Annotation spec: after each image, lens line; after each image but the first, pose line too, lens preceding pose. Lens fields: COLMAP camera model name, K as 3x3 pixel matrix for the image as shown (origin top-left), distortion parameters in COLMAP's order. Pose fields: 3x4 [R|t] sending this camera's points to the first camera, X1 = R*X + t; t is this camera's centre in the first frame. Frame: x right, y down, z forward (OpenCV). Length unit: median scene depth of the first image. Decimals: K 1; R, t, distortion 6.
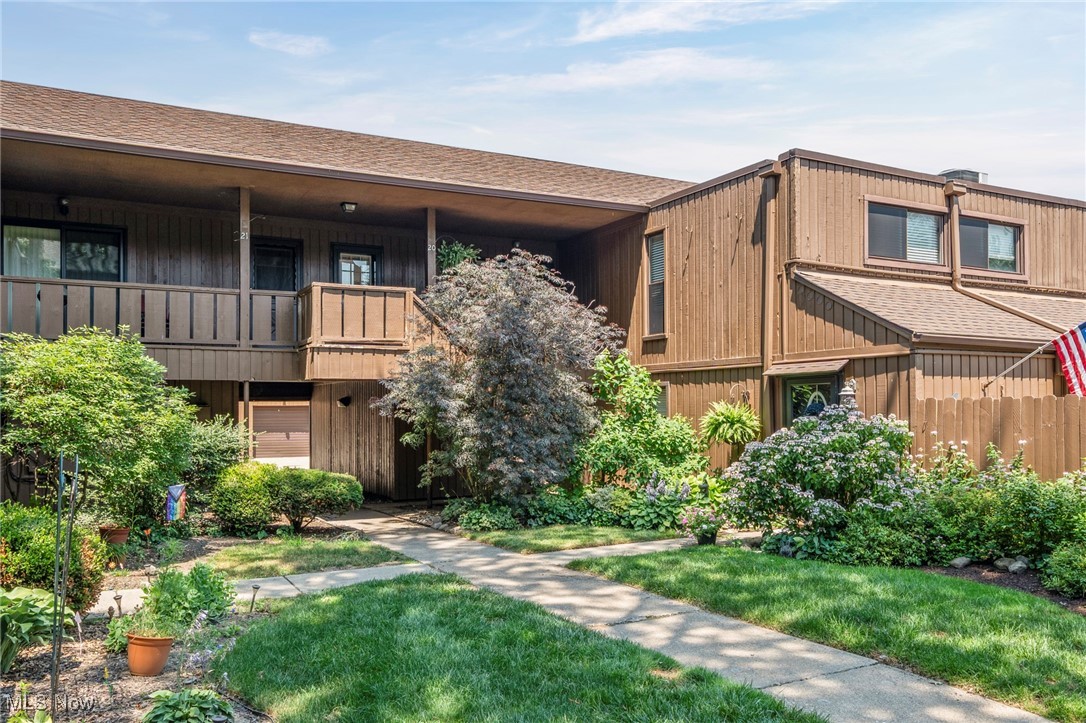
lens RADIAL K [[803.1, 0, 543.0], [0, 803.1, 416.4], [0, 0, 1]] dist [0.005318, -0.001412]
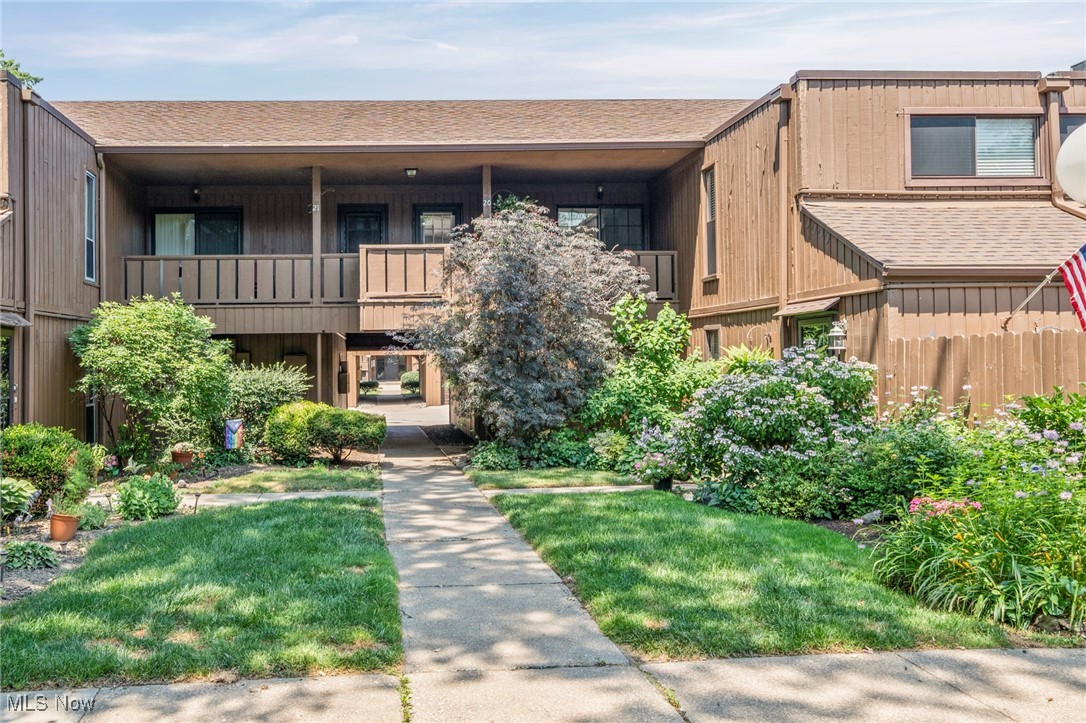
lens RADIAL K [[910.7, 0, 543.0], [0, 910.7, 361.5], [0, 0, 1]] dist [0.000092, 0.000600]
pose [[0.918869, -0.007237, -0.394496, 0.444245], [0.006057, 0.999973, -0.004237, 0.004207], [0.394516, 0.001504, 0.918888, -0.076474]]
